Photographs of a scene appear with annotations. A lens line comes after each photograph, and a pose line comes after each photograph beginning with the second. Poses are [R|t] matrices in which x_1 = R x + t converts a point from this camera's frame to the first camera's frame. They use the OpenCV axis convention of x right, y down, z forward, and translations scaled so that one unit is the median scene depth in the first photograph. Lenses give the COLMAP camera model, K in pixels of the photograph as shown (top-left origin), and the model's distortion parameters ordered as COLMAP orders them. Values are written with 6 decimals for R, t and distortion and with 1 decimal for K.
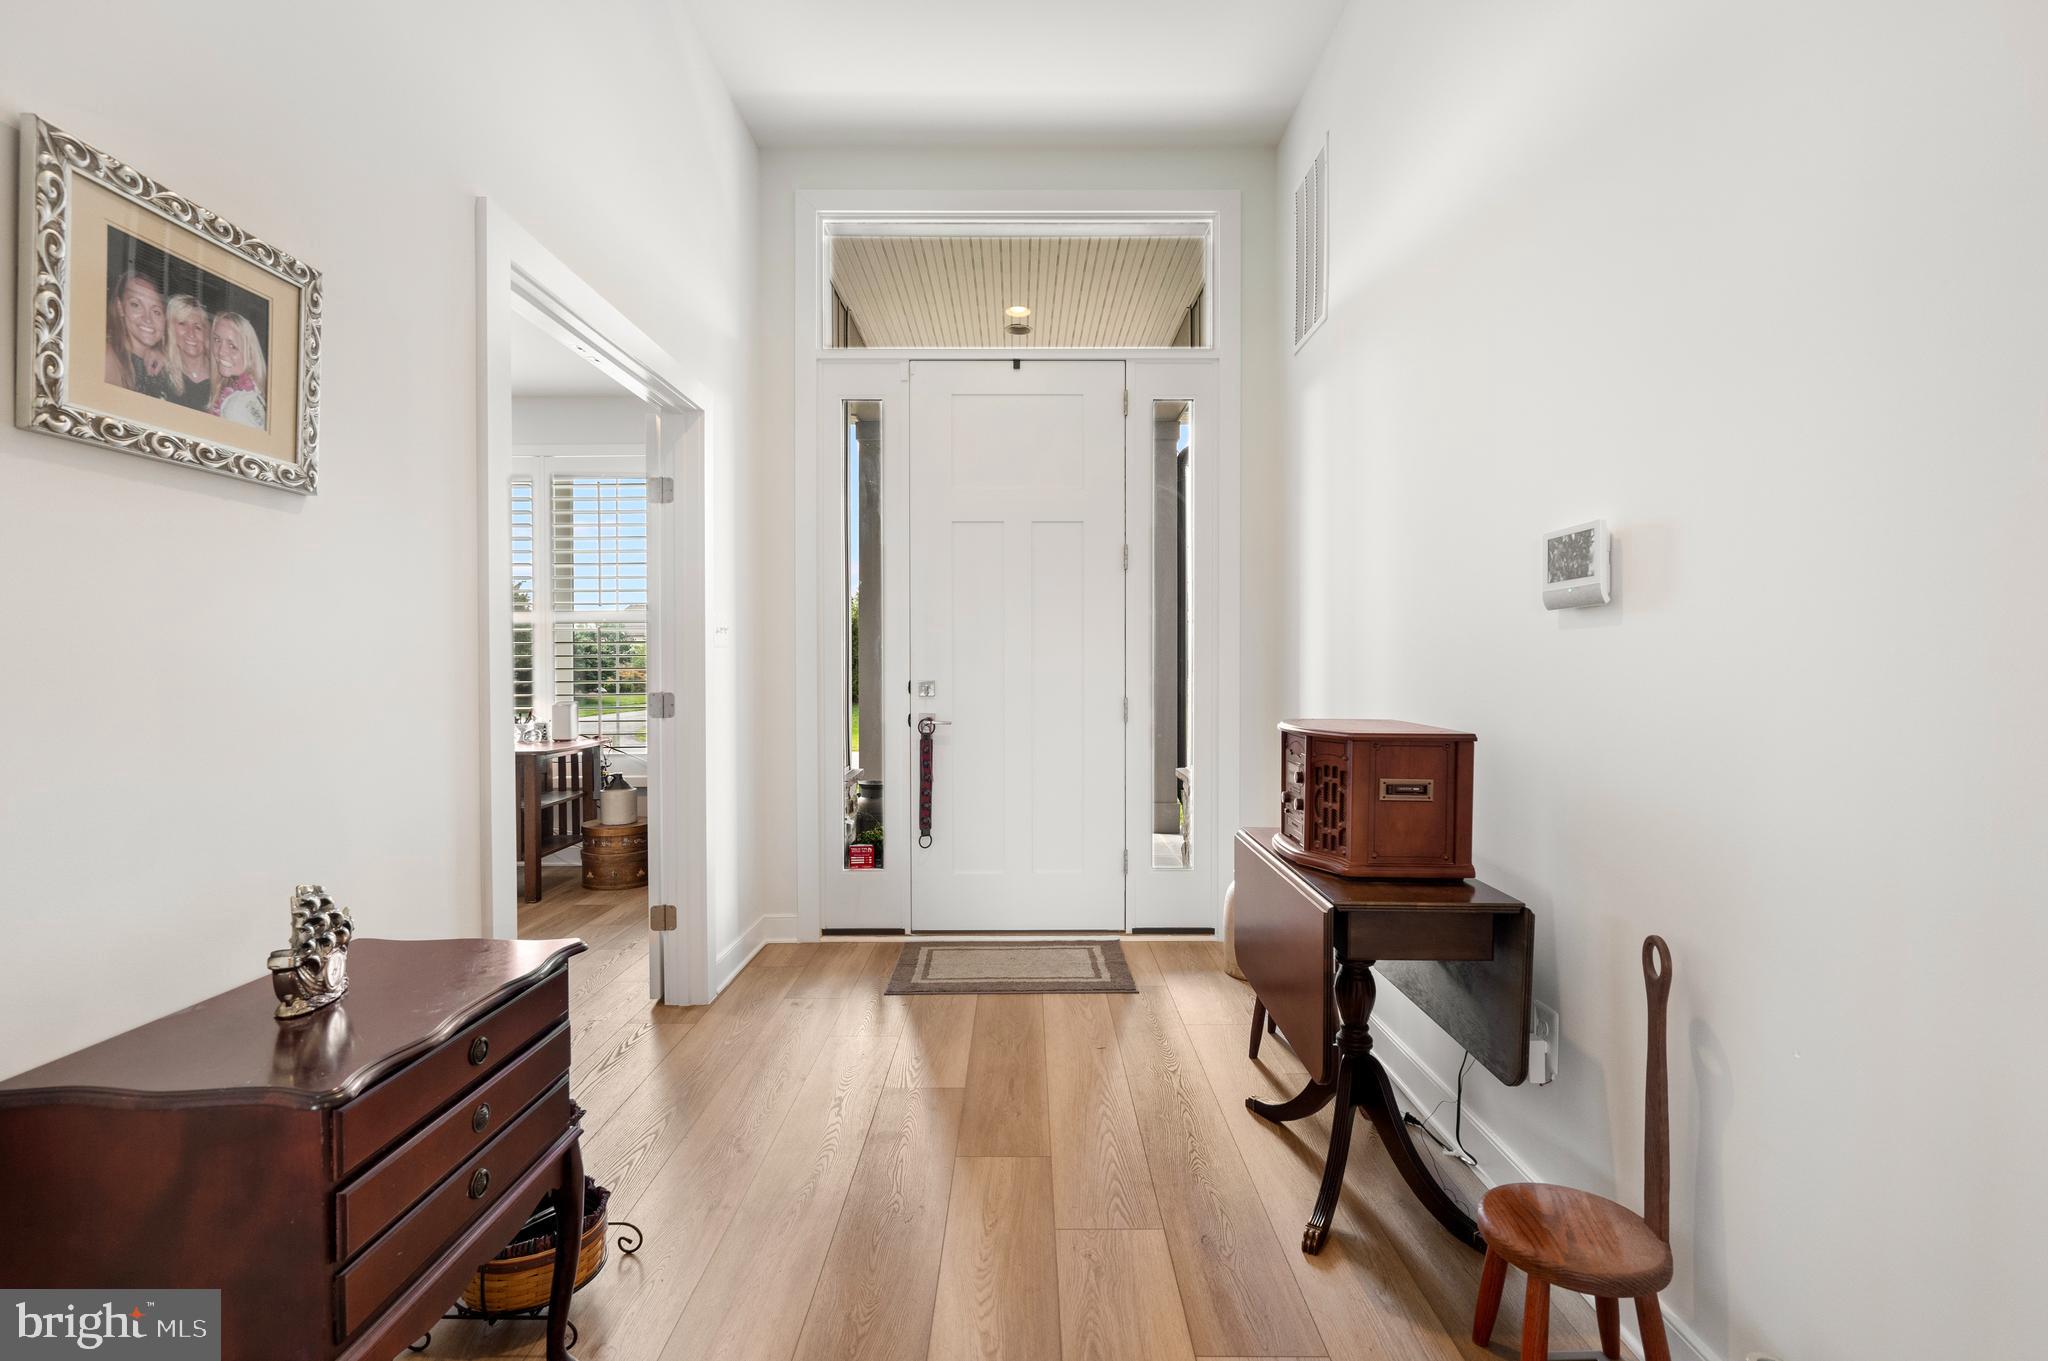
lens RADIAL K [[966.1, 0, 1015.5], [0, 966.1, 679.6], [0, 0, 1]] dist [0.014551, -0.000067]
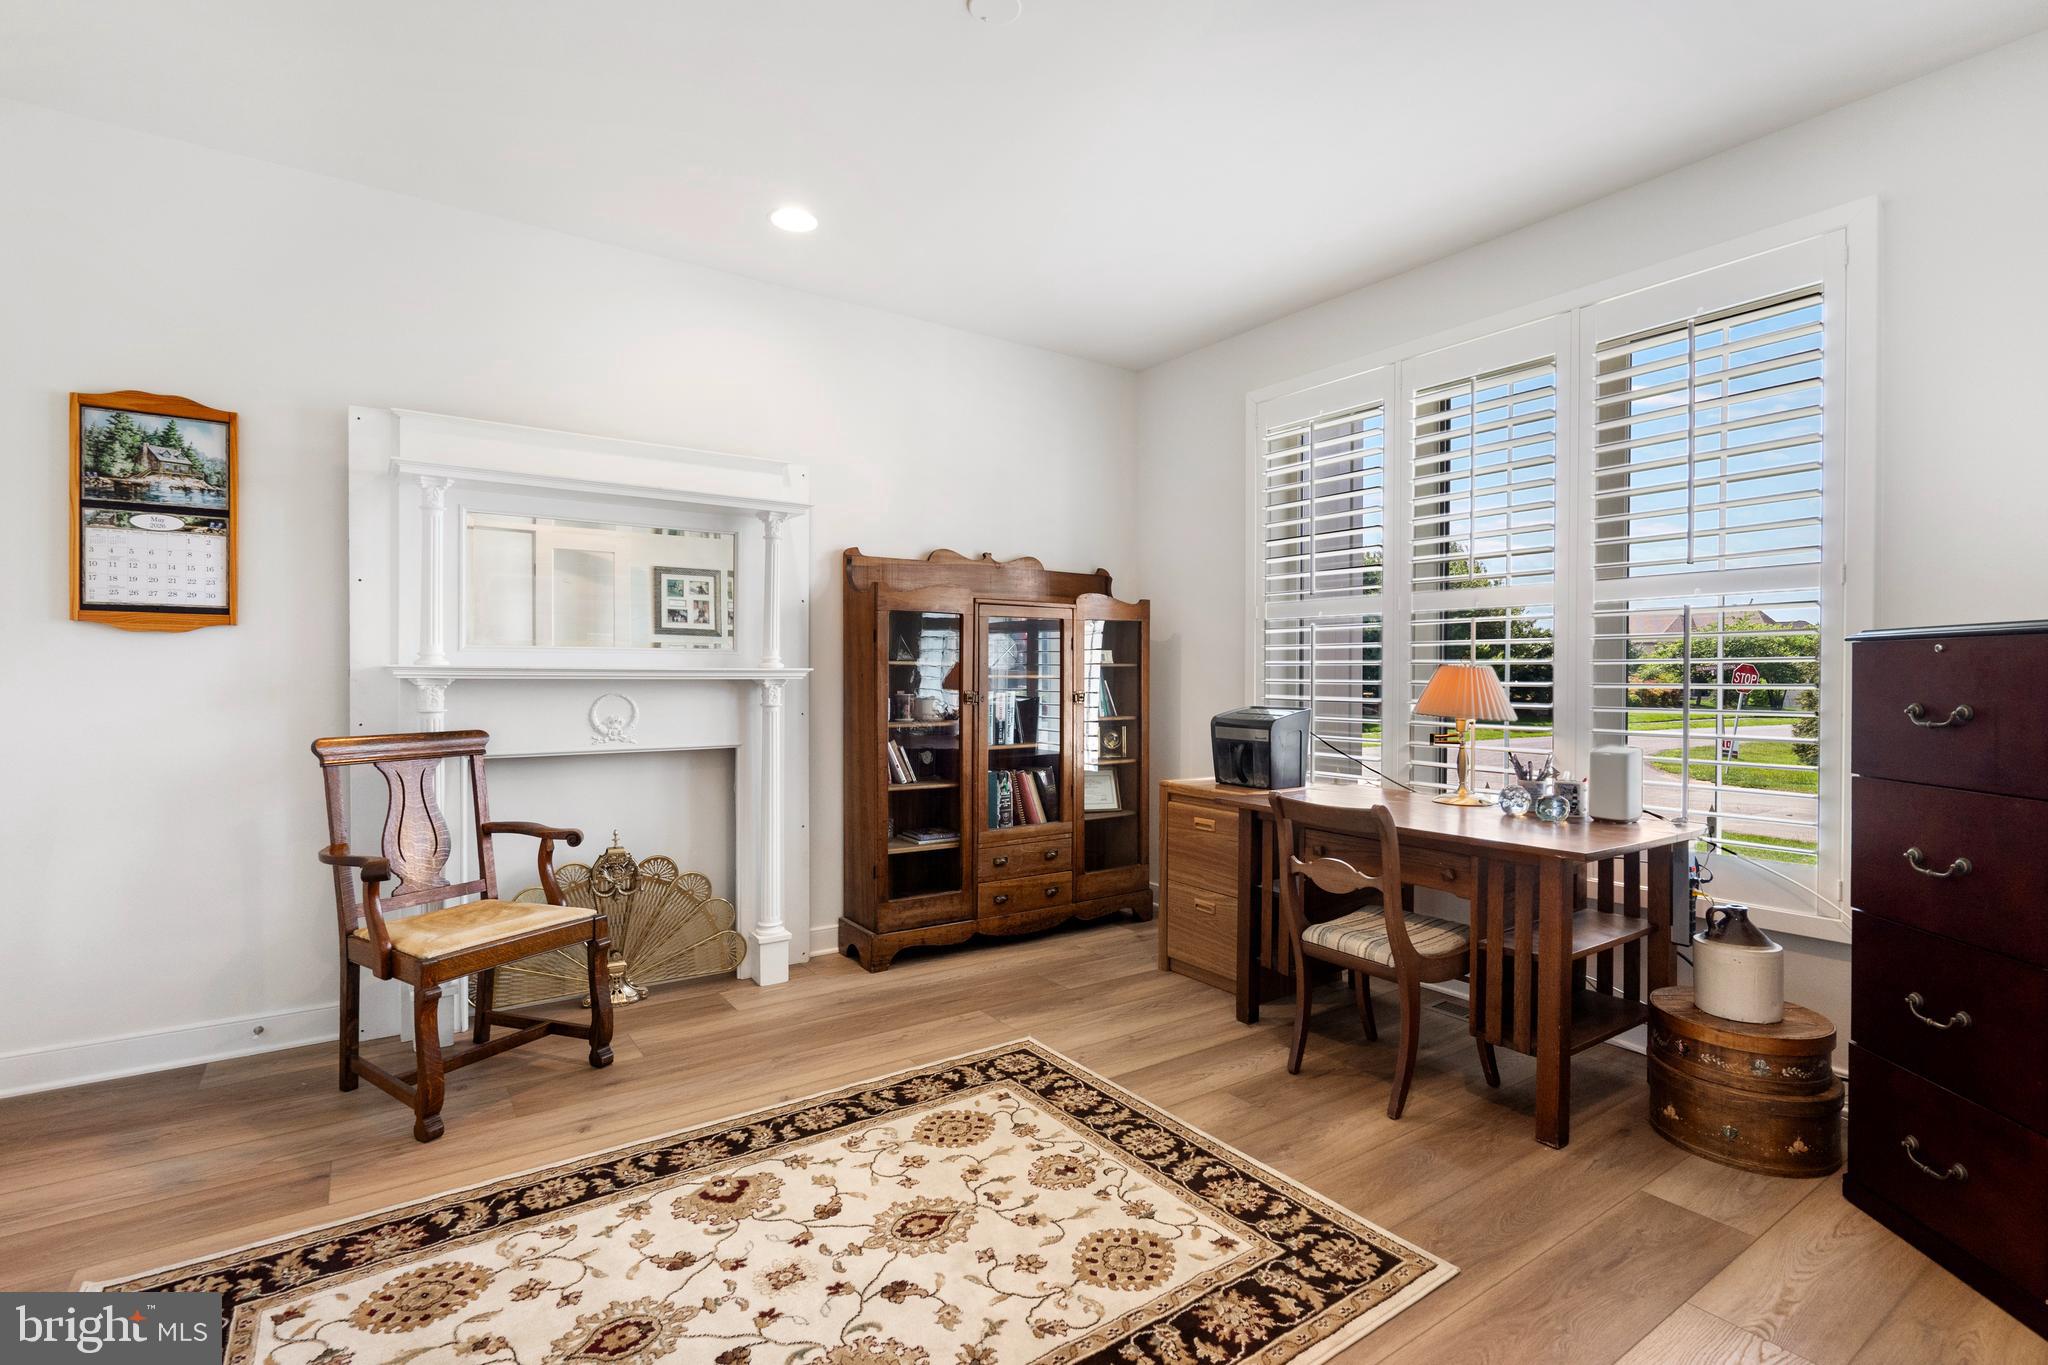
lens RADIAL K [[966.1, 0, 1015.5], [0, 966.1, 681.6], [0, 0, 1]] dist [0.014551, -0.000067]
pose [[0.569971, 0.008664, -0.821619, -0.226381], [-0.016788, 0.999858, -0.001103, -0.004933], [0.821493, 0.014422, 0.570036, 0.450412]]
